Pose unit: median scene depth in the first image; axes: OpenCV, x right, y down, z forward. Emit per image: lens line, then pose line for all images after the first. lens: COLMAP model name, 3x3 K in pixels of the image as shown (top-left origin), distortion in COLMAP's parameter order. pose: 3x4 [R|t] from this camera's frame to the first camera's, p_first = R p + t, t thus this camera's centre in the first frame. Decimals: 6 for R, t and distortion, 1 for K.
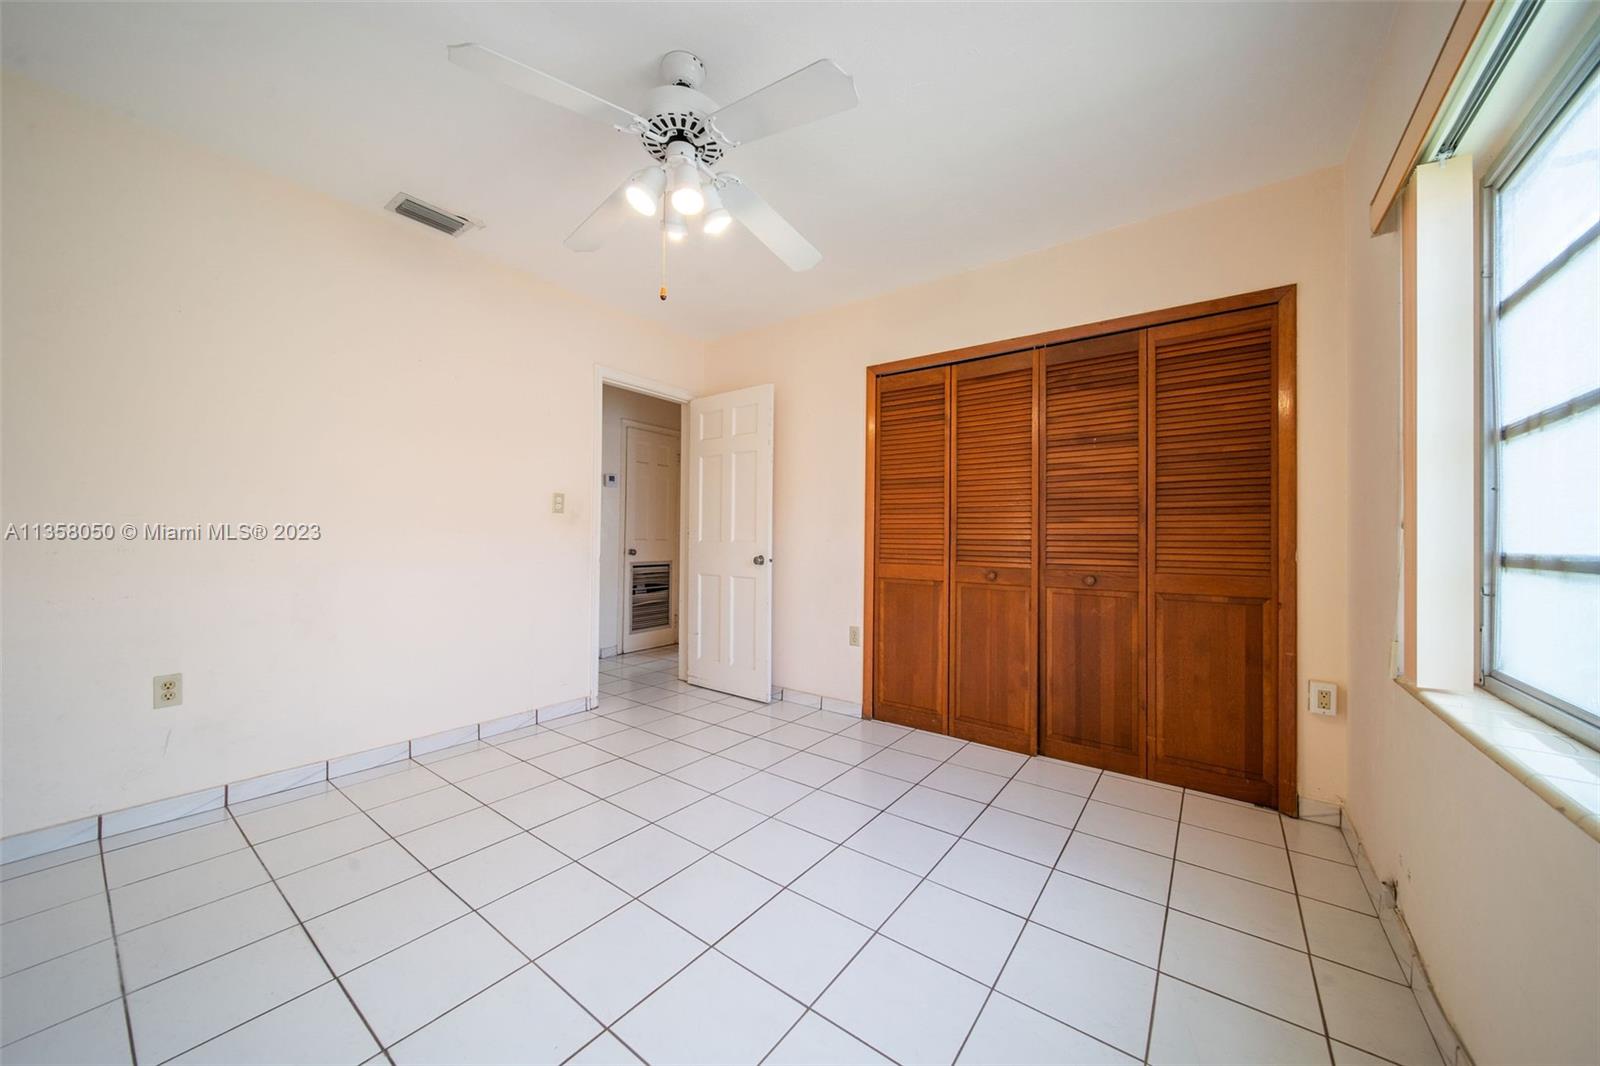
lens RADIAL K [[559.8, 0, 803.5], [0, 559.8, 536.1], [0, 0, 1]] dist [-0.001338, -0.000705]
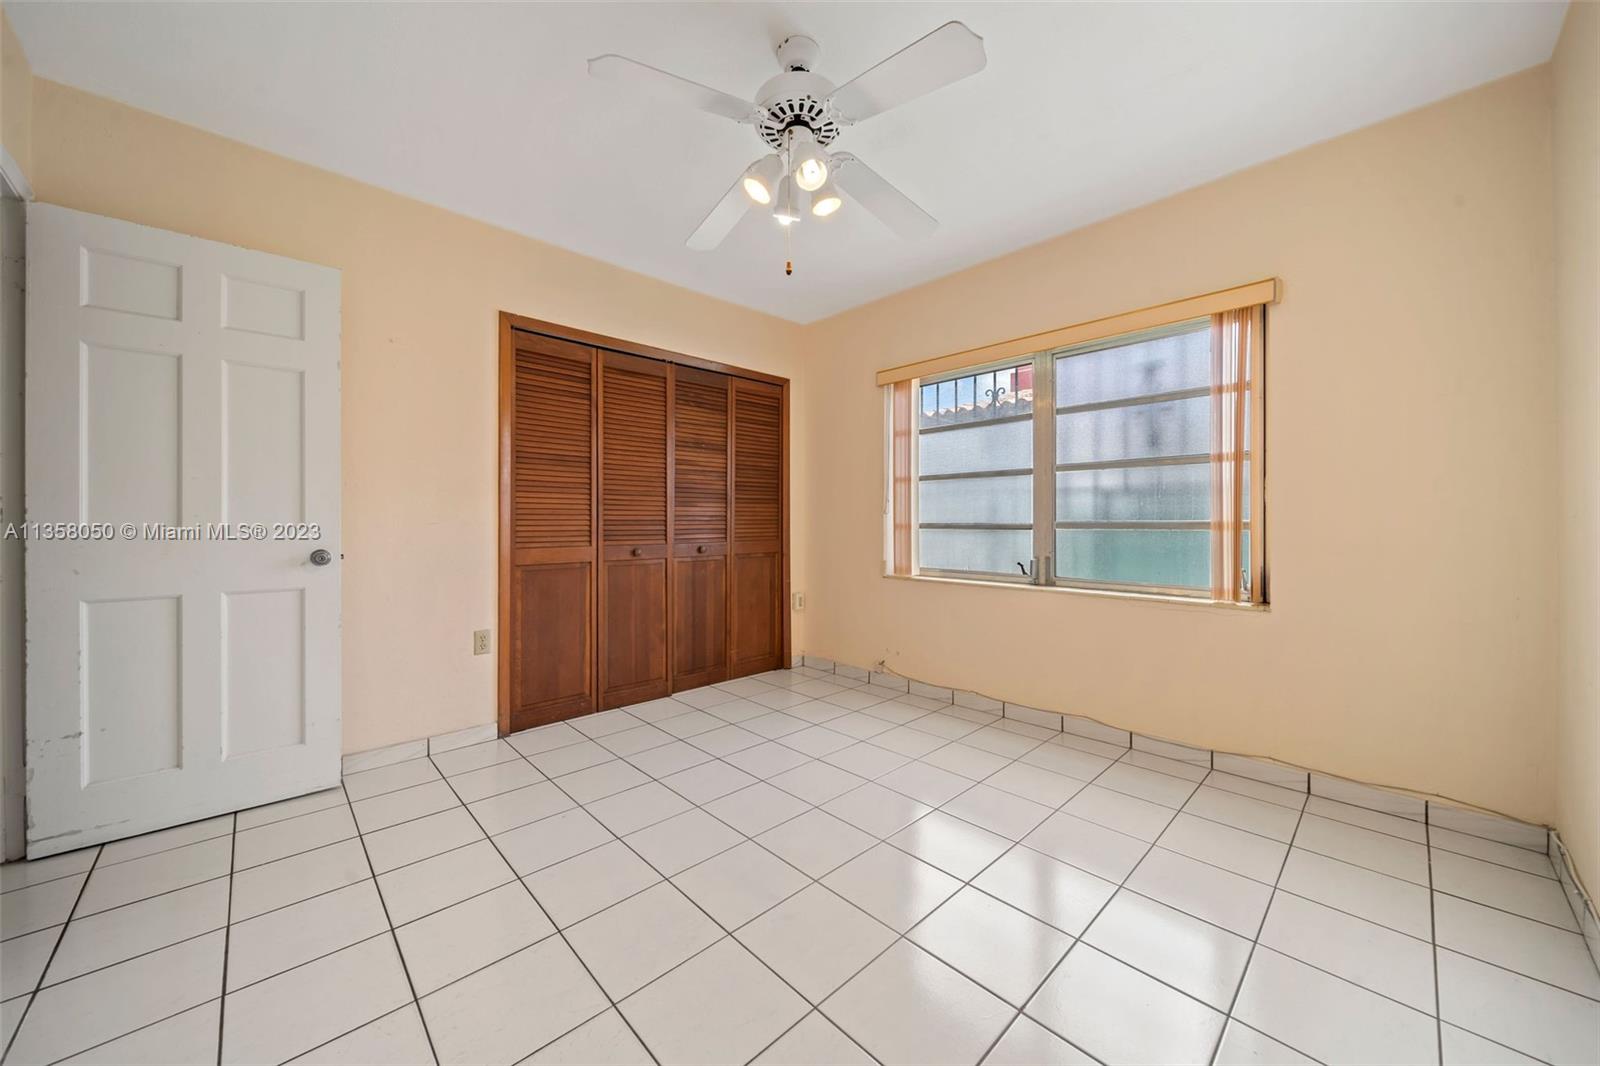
lens RADIAL K [[559.8, 0, 804.3], [0, 559.8, 524.7], [0, 0, 1]] dist [-0.001338, -0.000705]
pose [[0.185341, -0.017967, 0.982510, -0.684075], [-0.003618, 0.999814, 0.018966, -0.006619], [-0.982668, -0.007069, 0.185242, 0.450989]]
